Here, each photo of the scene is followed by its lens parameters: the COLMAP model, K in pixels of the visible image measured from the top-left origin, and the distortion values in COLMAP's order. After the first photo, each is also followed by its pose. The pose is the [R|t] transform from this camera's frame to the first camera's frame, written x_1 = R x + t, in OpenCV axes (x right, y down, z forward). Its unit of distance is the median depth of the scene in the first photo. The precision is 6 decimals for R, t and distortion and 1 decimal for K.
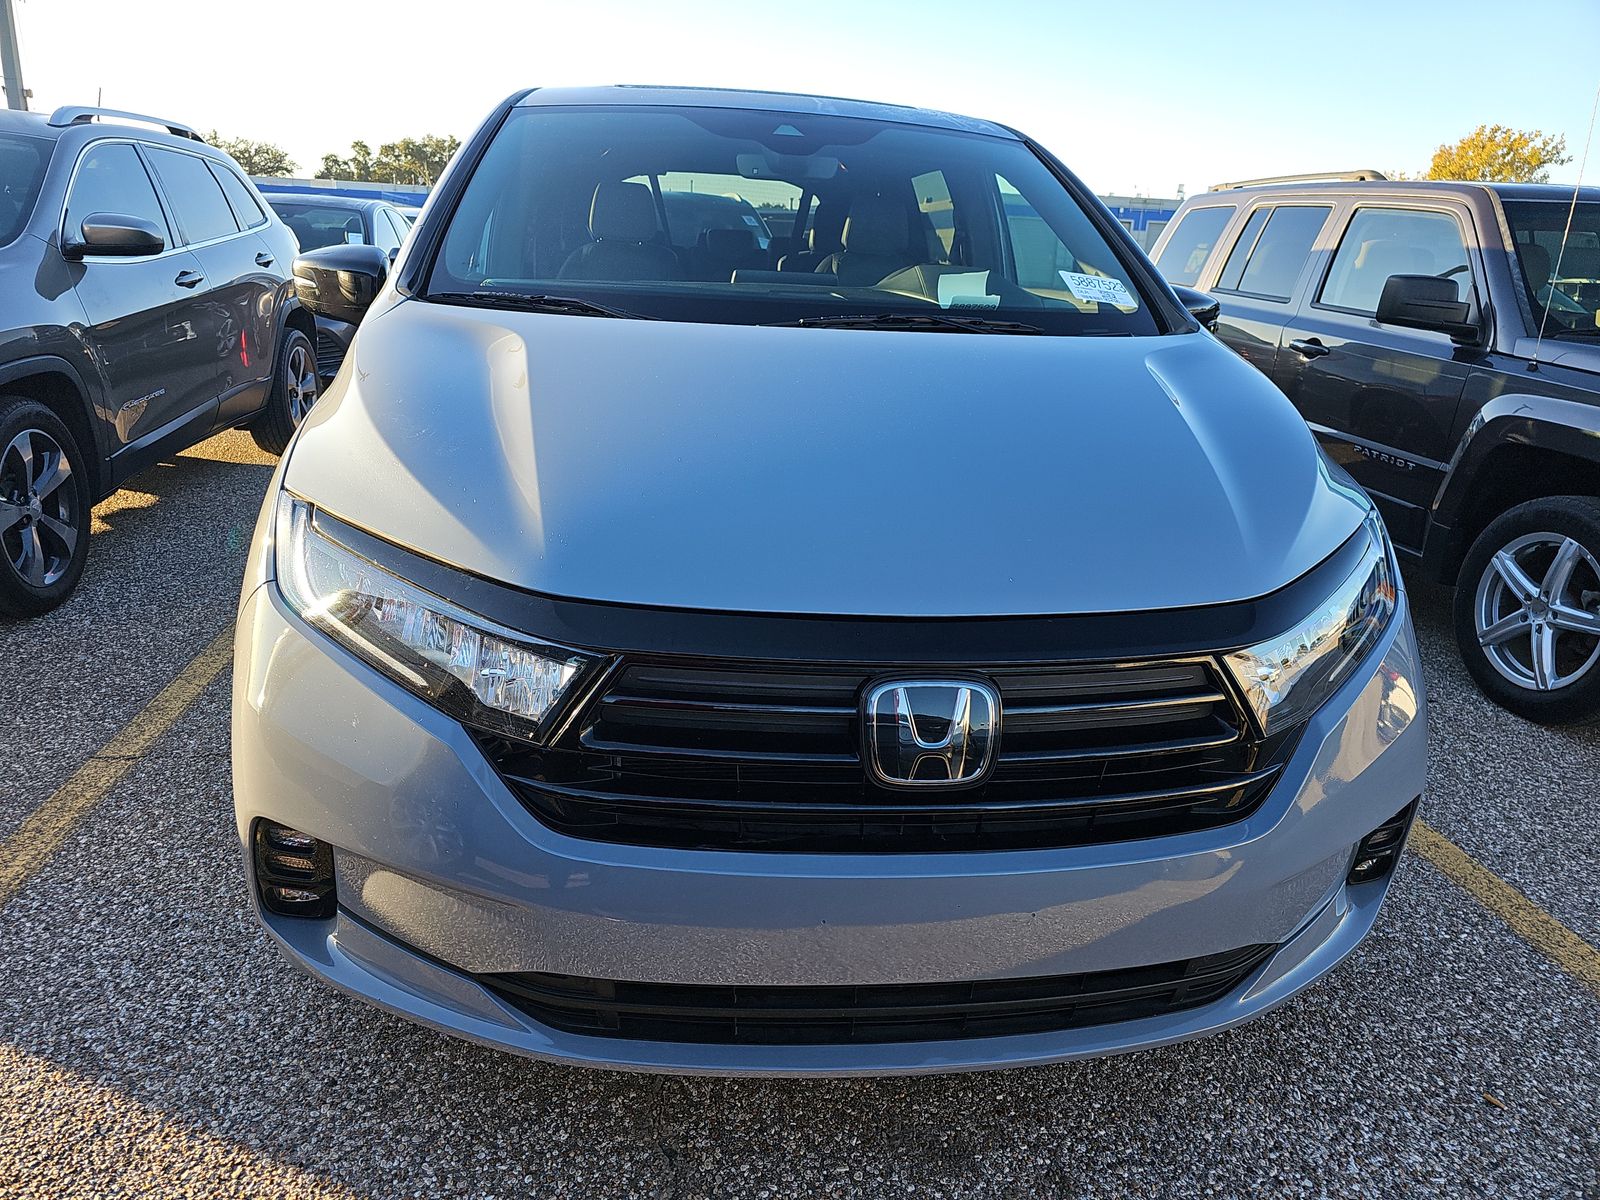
lens RADIAL K [[1105.3, 0, 796.8], [0, 1105.3, 635.4], [0, 0, 1]] dist [0.061323, -0.059552]
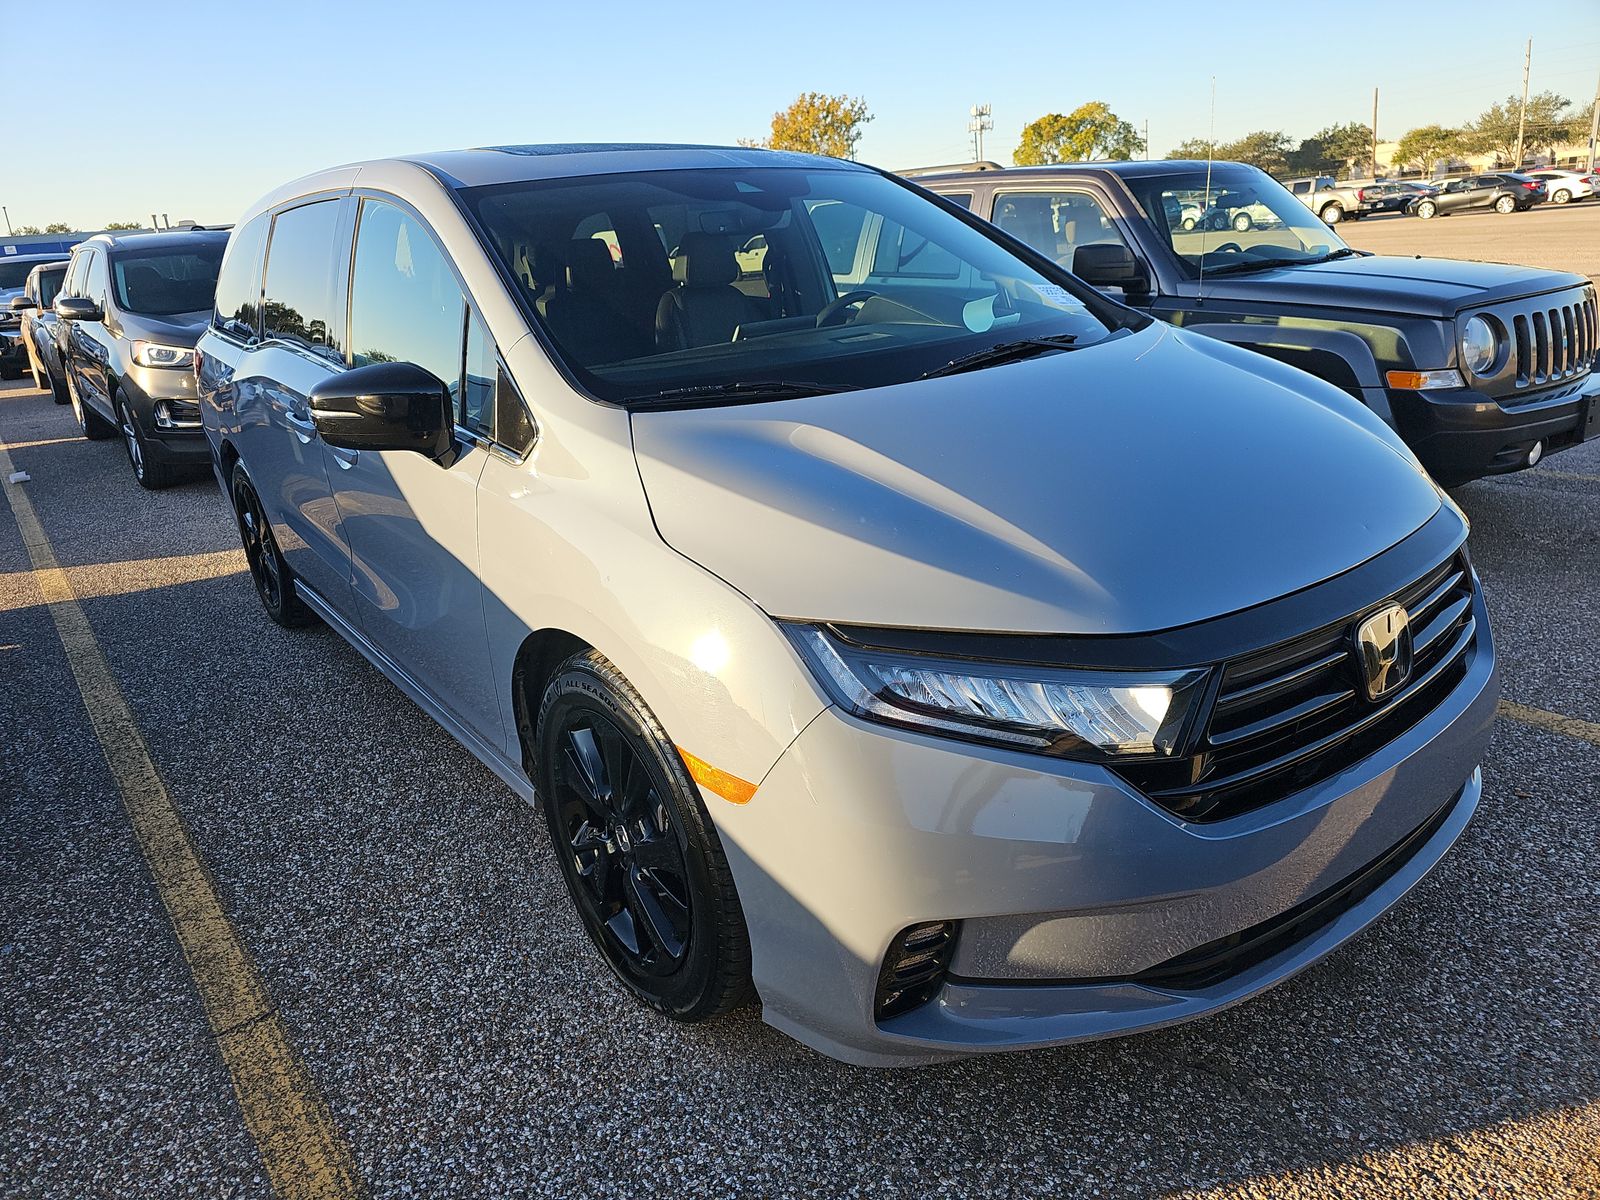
lens RADIAL K [[1105.3, 0, 796.8], [0, 1105.3, 635.4], [0, 0, 1]] dist [0.061323, -0.059552]
pose [[0.845373, -0.280397, 0.454667, -0.427324], [0.272760, 0.958416, 0.083913, -0.093402], [-0.459289, 0.053077, 0.886700, 0.055461]]
